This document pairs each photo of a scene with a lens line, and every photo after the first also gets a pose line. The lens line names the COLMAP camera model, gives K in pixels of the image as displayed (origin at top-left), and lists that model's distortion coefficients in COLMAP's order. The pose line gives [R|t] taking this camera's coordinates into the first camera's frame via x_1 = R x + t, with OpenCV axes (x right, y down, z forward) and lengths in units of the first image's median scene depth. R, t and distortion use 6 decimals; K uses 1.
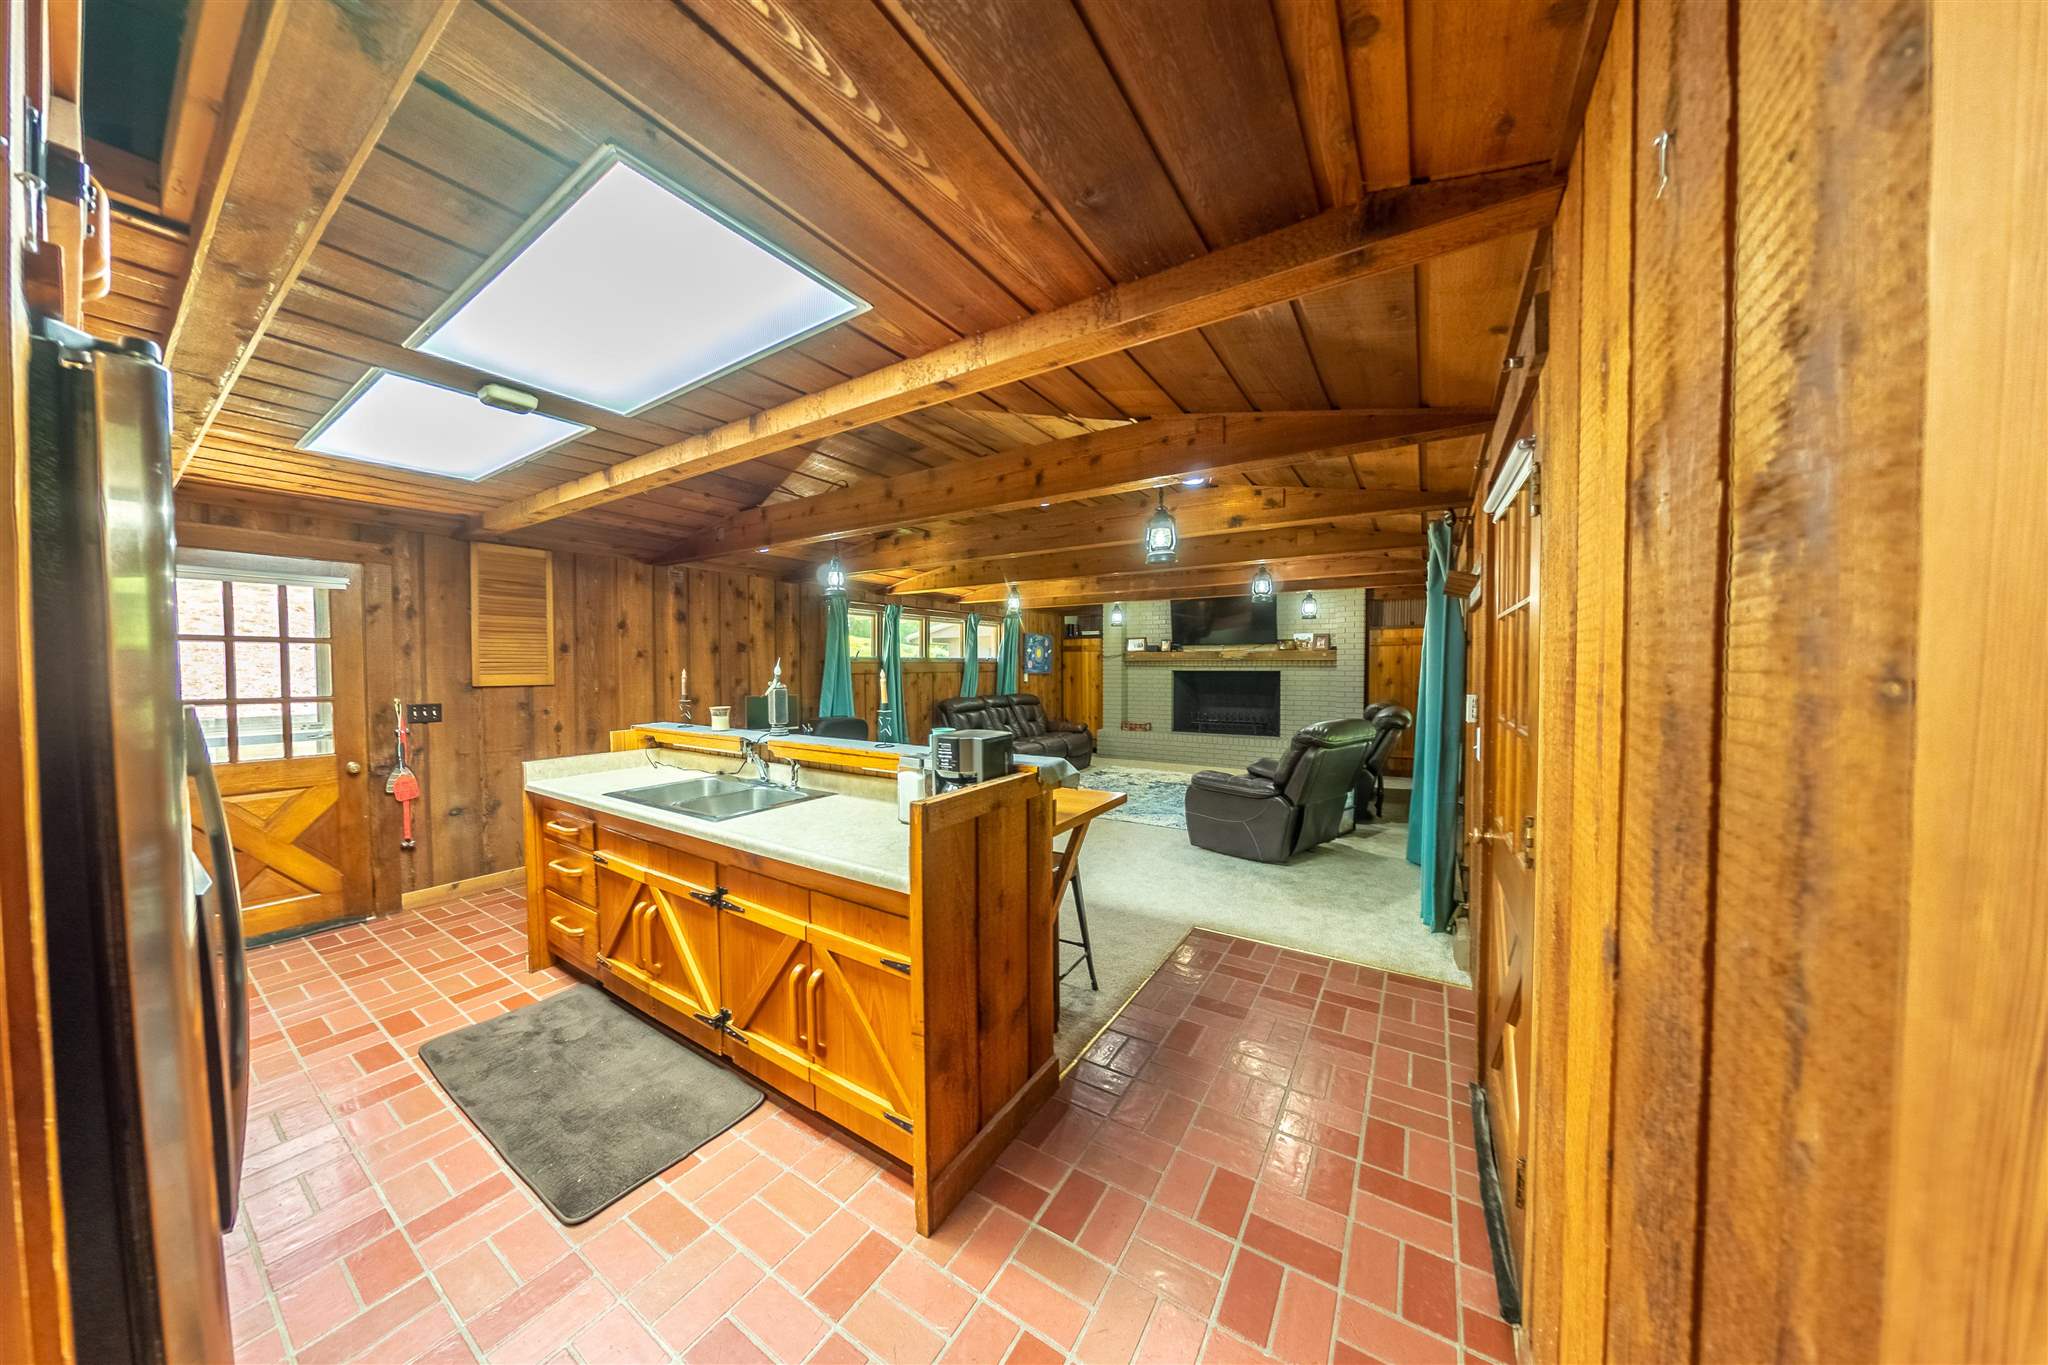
lens RADIAL K [[627.5, 0, 1009.0], [0, 627.5, 685.9], [0, 0, 1]] dist [-0.021401, 0.000160]
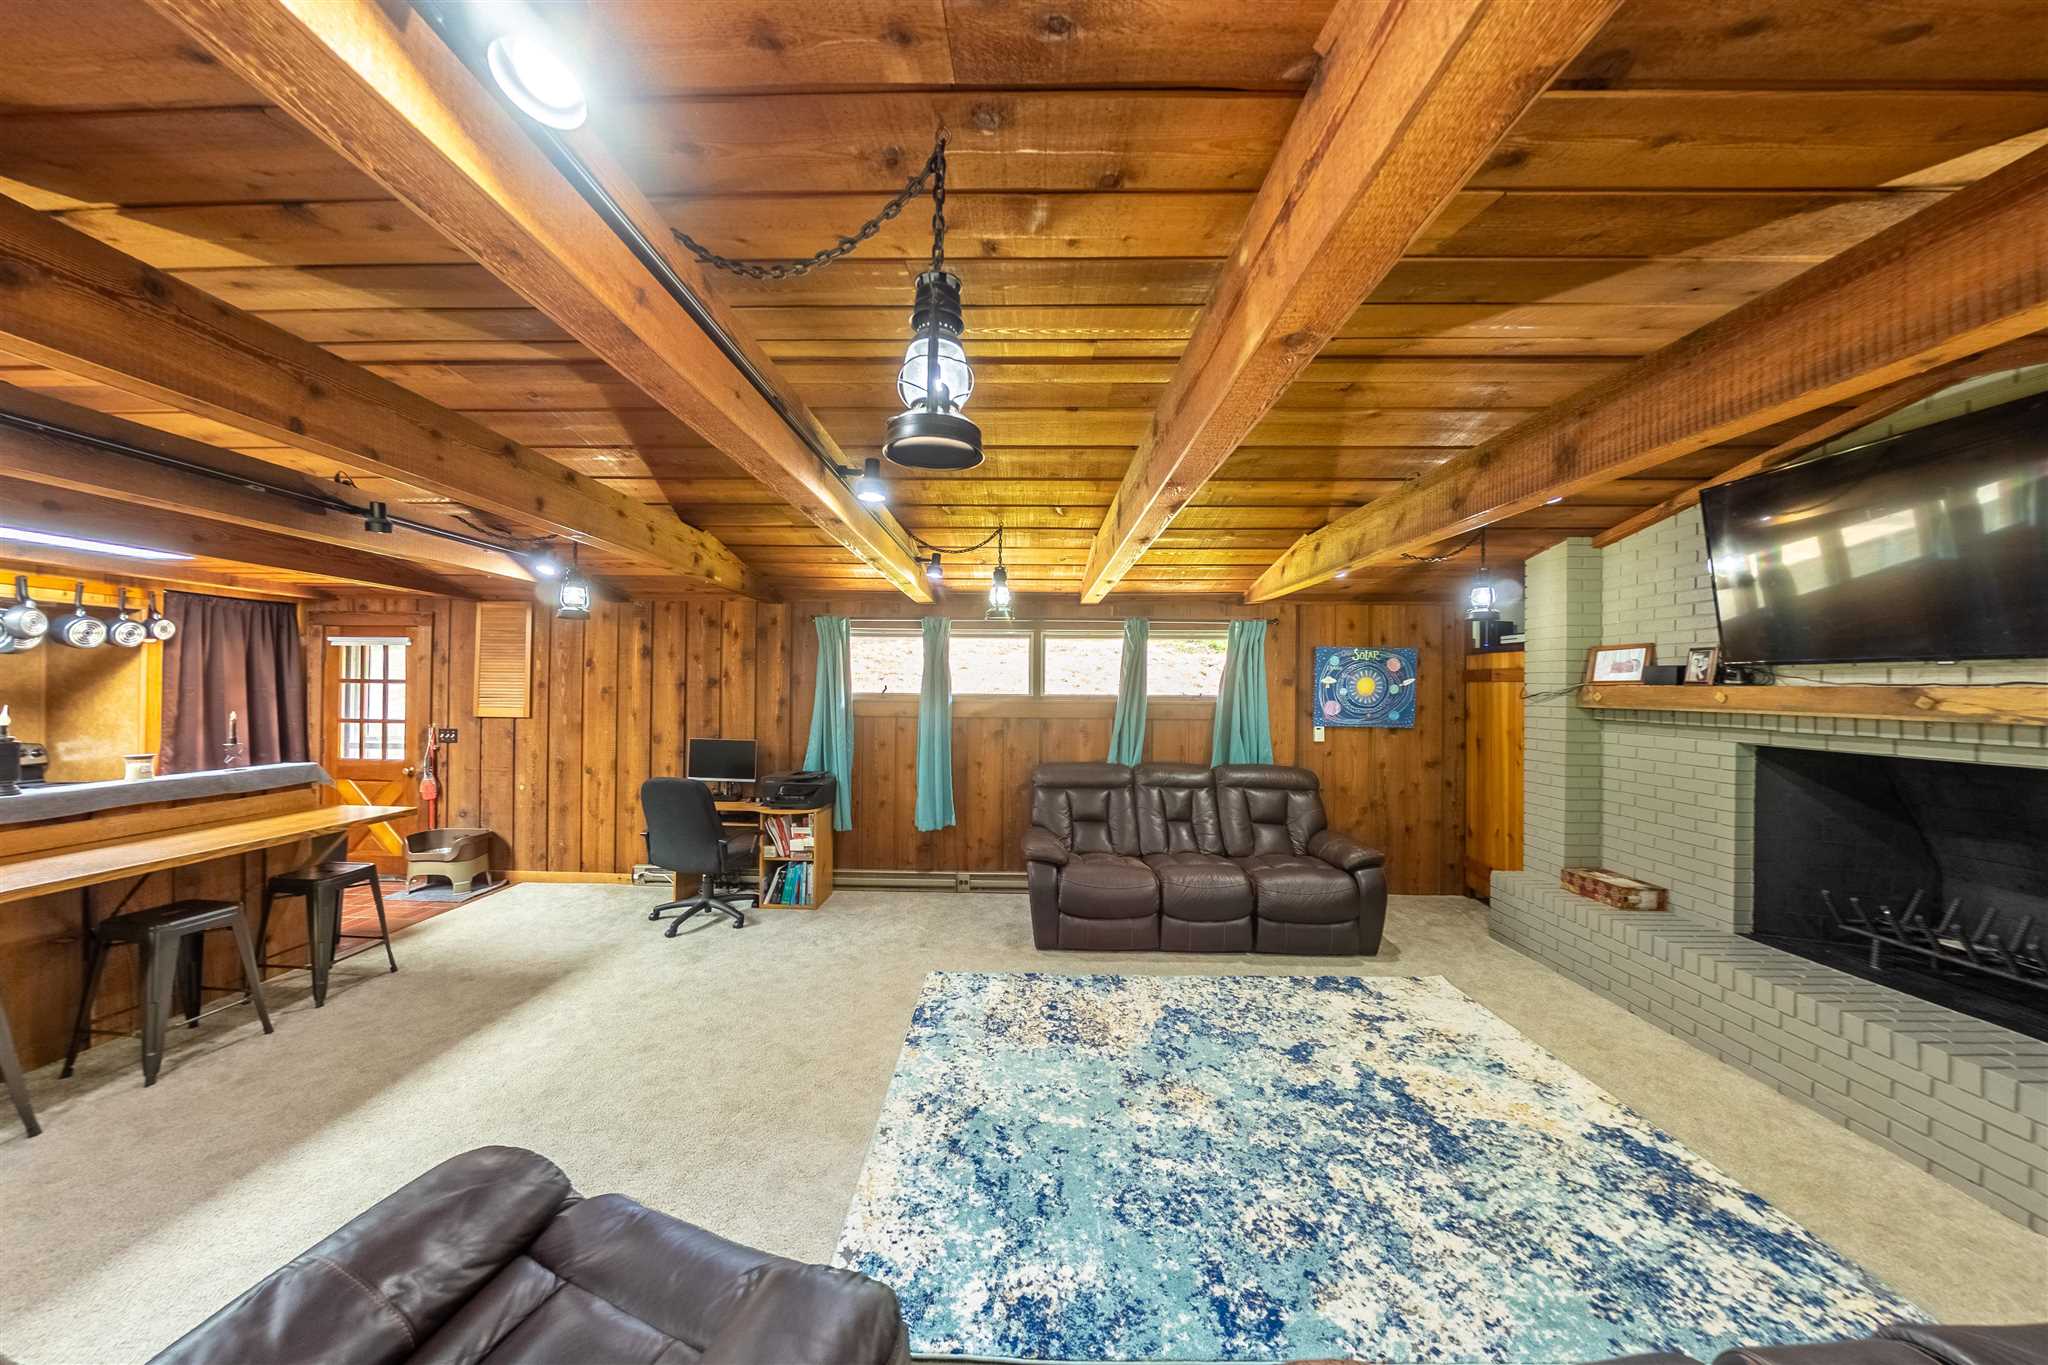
lens RADIAL K [[627.5, 0, 1009.0], [0, 627.5, 685.9], [0, 0, 1]] dist [-0.021401, 0.000160]
pose [[0.532421, 0.007168, -0.846450, 0.886387], [-0.038355, 0.999141, -0.015664, -0.095052], [0.845611, 0.040806, 0.532238, 1.423776]]
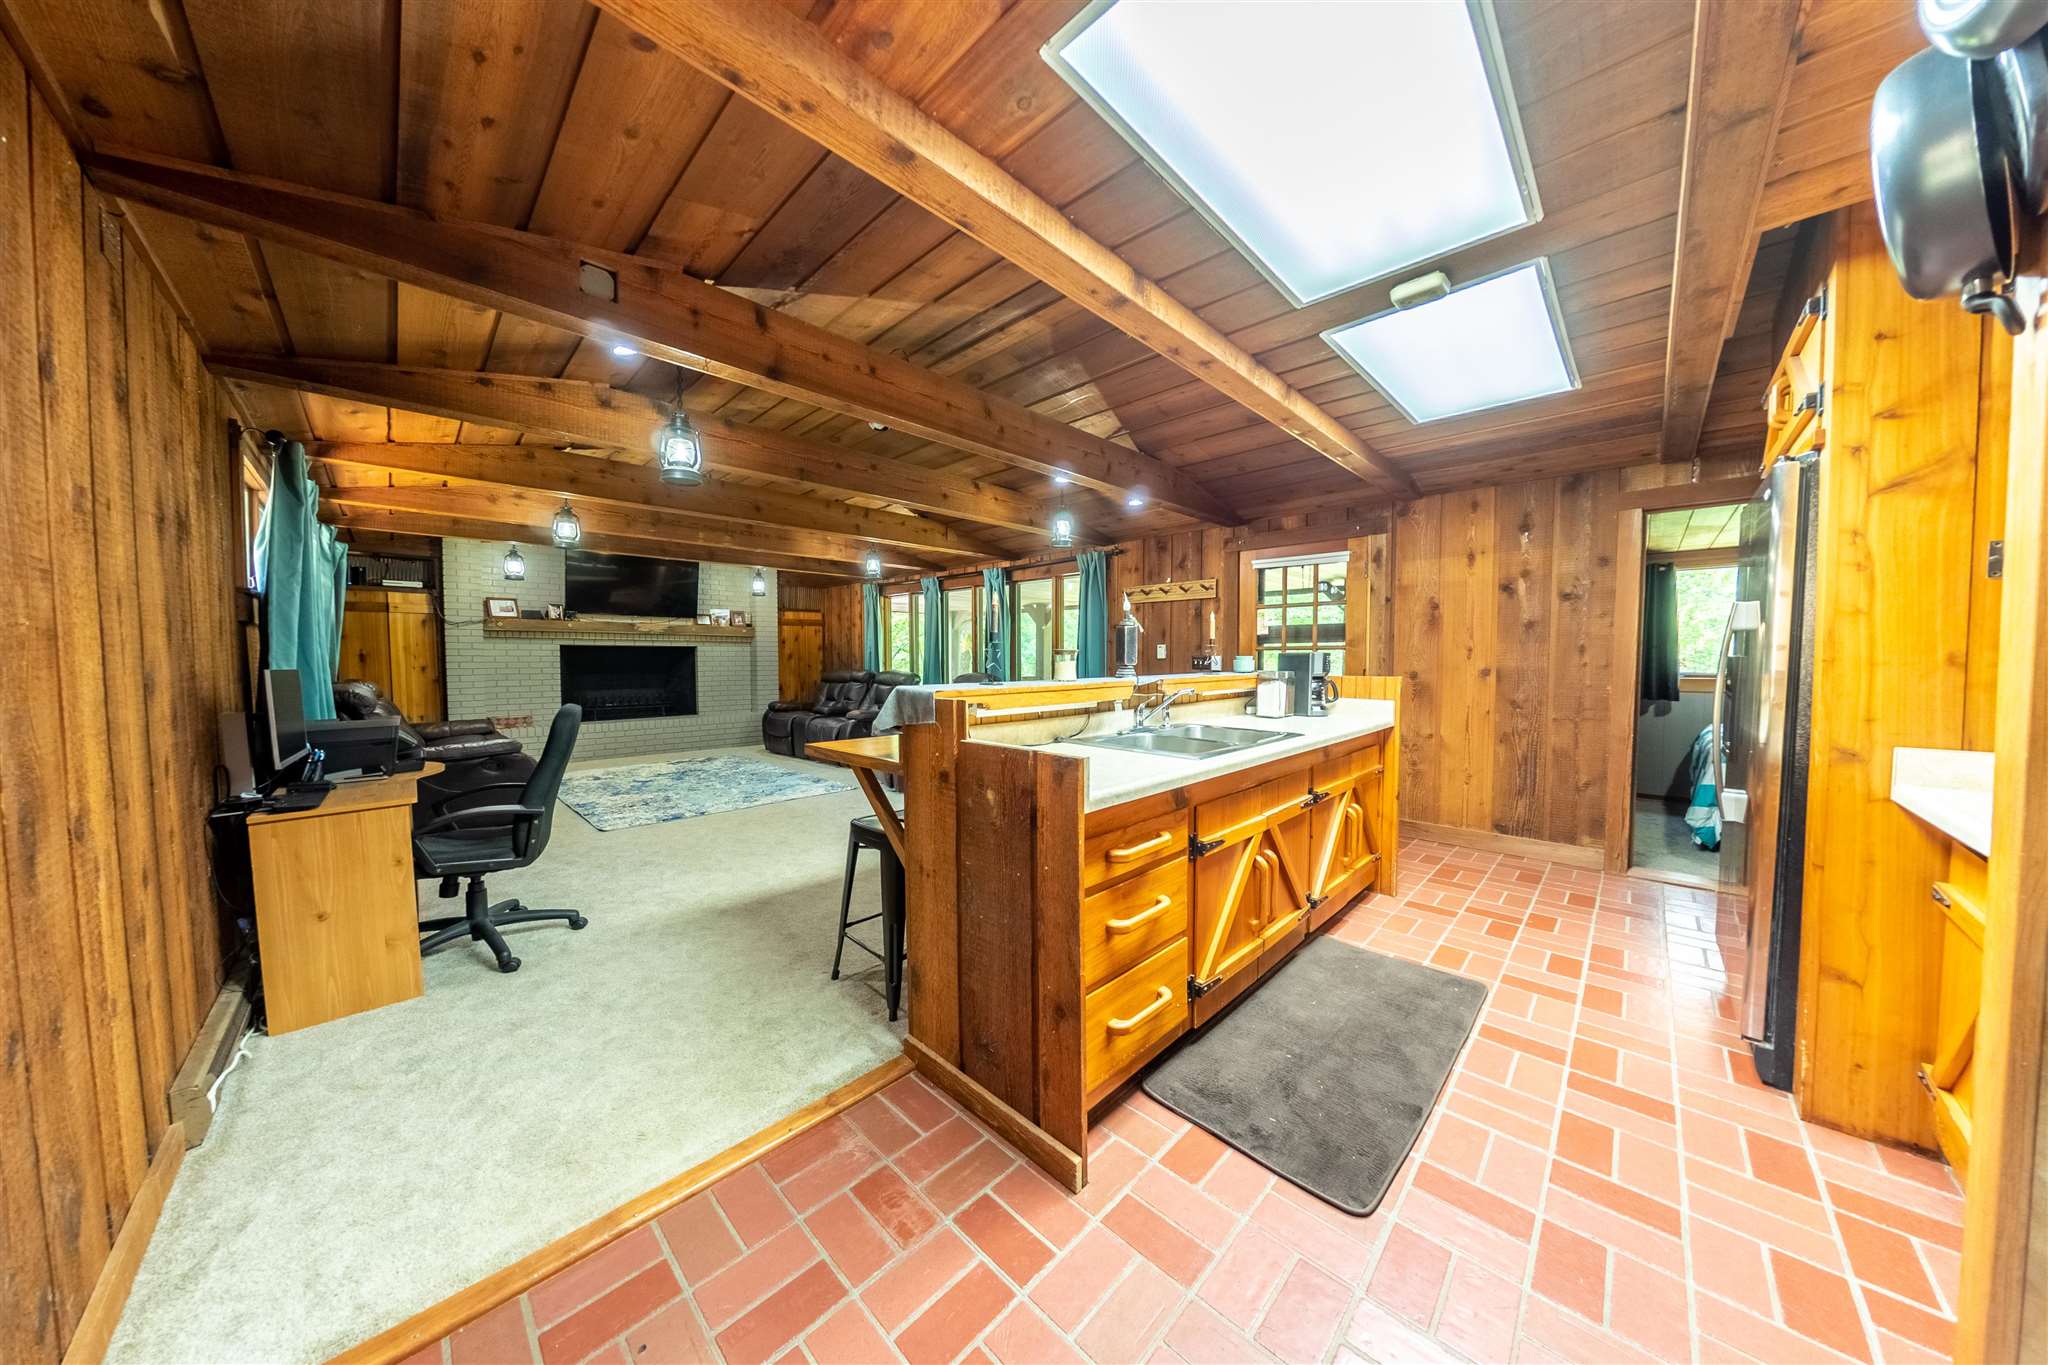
lens RADIAL K [[636.5, 0, 1005.7], [0, 636.5, 684.7], [0, 0, 1]] dist [-0.012385, 0.000146]
pose [[0.209680, -0.039574, 0.976969, -1.076684], [0.031787, 0.998928, 0.033641, 0.044074], [-0.977253, 0.024001, 0.210714, 0.807169]]
